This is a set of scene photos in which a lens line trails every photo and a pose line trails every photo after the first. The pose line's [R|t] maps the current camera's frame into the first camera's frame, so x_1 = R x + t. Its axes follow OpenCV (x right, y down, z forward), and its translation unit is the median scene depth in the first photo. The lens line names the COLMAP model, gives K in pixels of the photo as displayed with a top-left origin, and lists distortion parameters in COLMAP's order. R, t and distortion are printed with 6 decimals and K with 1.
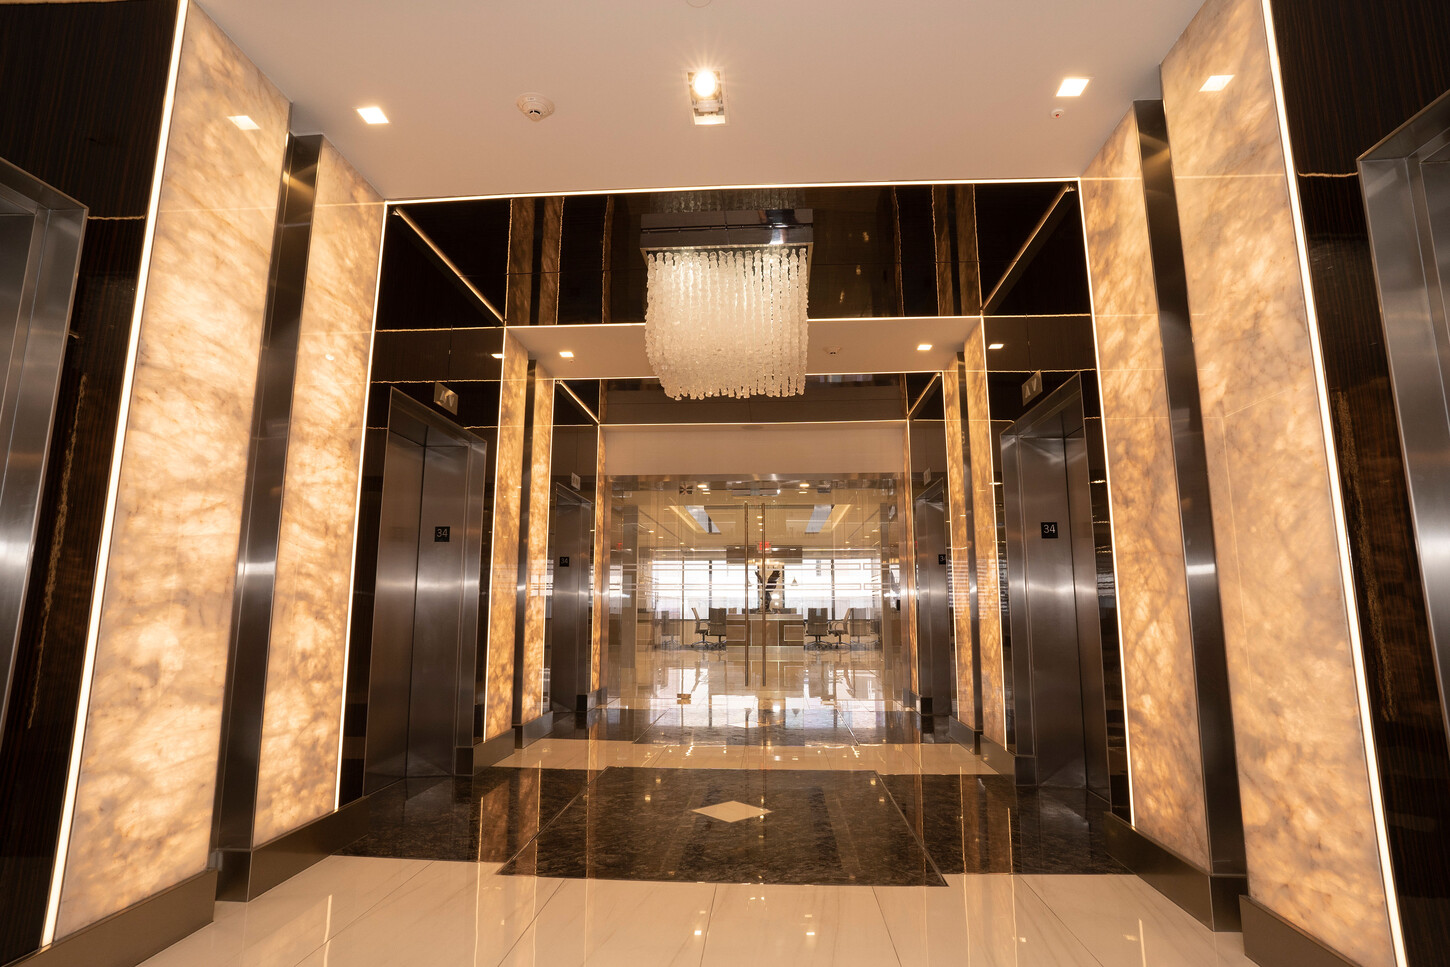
lens RADIAL K [[755.5, 0, 723.2], [0, 755.5, 484.2], [0, 0, 1]] dist [-0.076219, 0.044067]
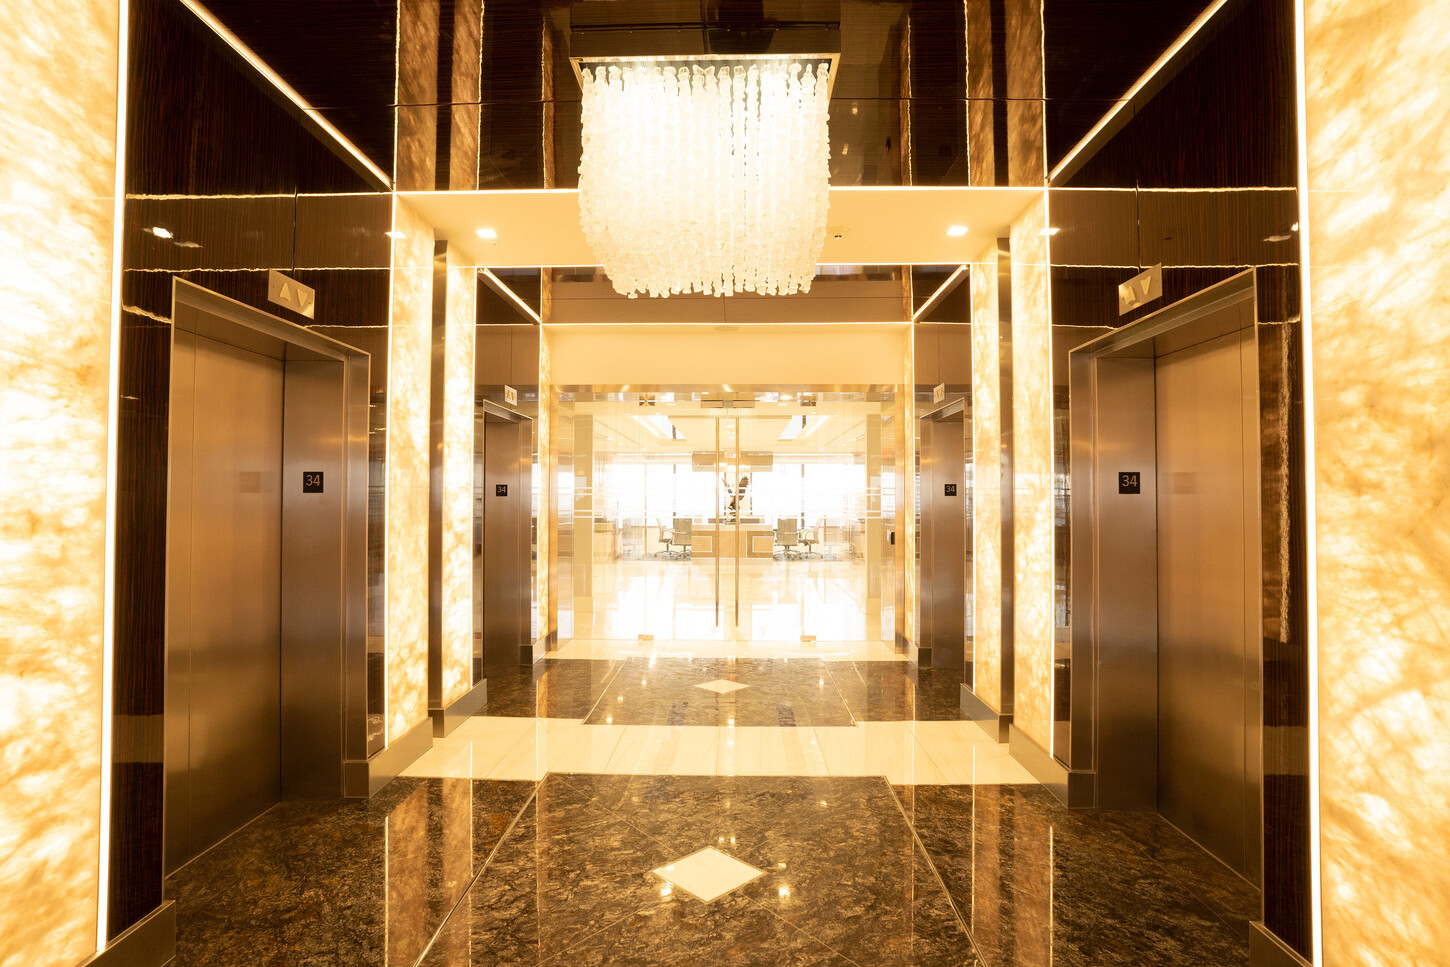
lens RADIAL K [[755.5, 0, 723.2], [0, 755.5, 484.2], [0, 0, 1]] dist [-0.076219, 0.044067]
pose [[0.998820, 0.000371, 0.048561, -0.007952], [-0.007163, 0.990160, 0.139758, -0.034846], [-0.048032, -0.139941, 0.988994, 0.251595]]
